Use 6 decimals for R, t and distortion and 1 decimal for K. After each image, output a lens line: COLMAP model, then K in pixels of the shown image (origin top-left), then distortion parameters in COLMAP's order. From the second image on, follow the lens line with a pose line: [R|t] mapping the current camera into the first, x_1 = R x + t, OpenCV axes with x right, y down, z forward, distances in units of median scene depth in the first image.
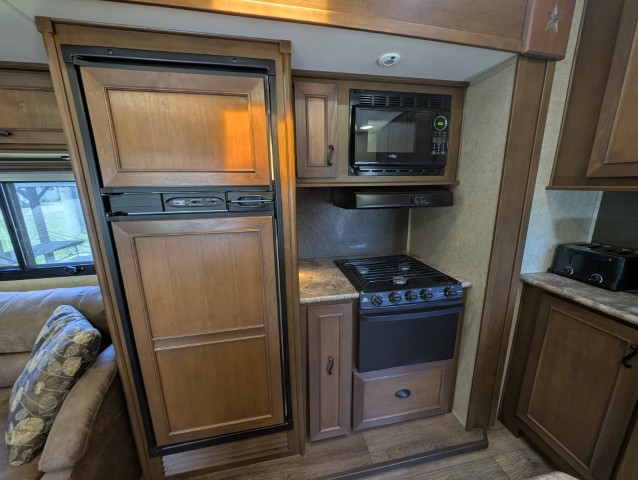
lens RADIAL K [[240.8, 0, 322.0], [0, 240.8, 238.5], [0, 0, 1]] dist [-0.000143, -0.000324]
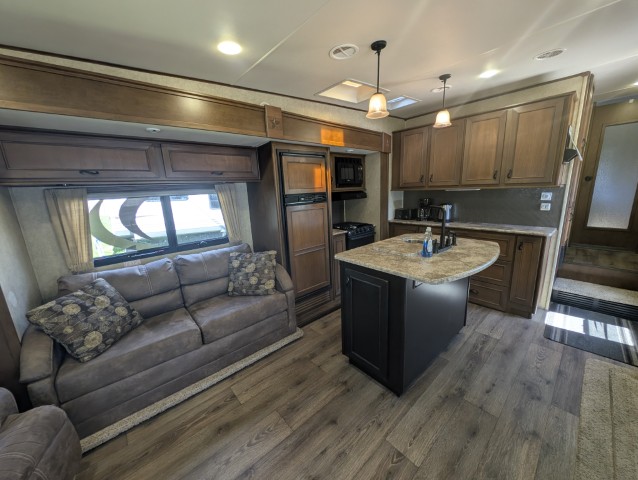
lens RADIAL K [[240.8, 0, 322.0], [0, 240.8, 238.5], [0, 0, 1]] dist [-0.000143, -0.000324]
pose [[0.857848, -0.127720, 0.497779, -1.446344], [0.141776, 0.989852, 0.009646, 0.245920], [-0.493960, 0.062299, 0.867250, -1.210798]]
